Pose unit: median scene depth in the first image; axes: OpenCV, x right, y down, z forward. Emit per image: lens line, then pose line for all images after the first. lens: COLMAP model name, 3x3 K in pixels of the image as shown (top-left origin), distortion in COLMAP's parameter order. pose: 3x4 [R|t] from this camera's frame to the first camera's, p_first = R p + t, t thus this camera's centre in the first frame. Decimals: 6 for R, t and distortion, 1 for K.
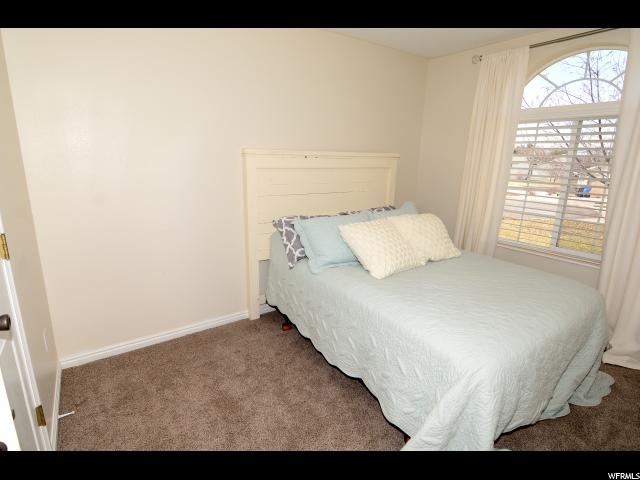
lens RADIAL K [[328.6, 0, 318.8], [0, 328.6, 237.0], [0, 0, 1]] dist [0.001118, -0.011779]
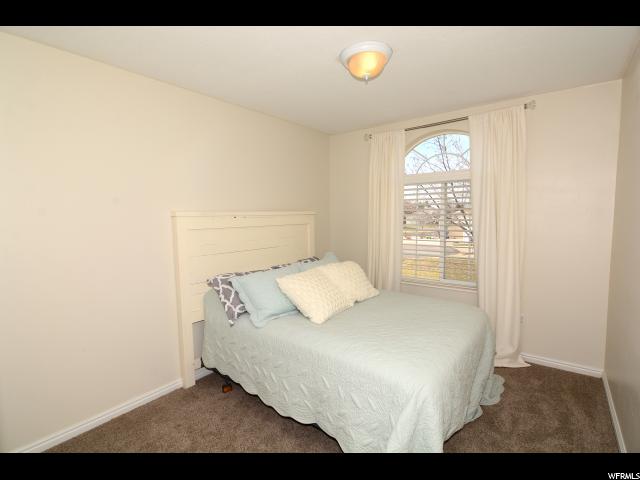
lens RADIAL K [[312.2, 0, 320.0], [0, 312.2, 240.0], [0, 0, 1]] dist [0.000896, -0.016588]
pose [[0.951337, -0.058178, 0.302611, -0.101279], [0.104490, 0.984740, -0.139170, -0.002063], [-0.289897, 0.164017, 0.942899, -0.024293]]
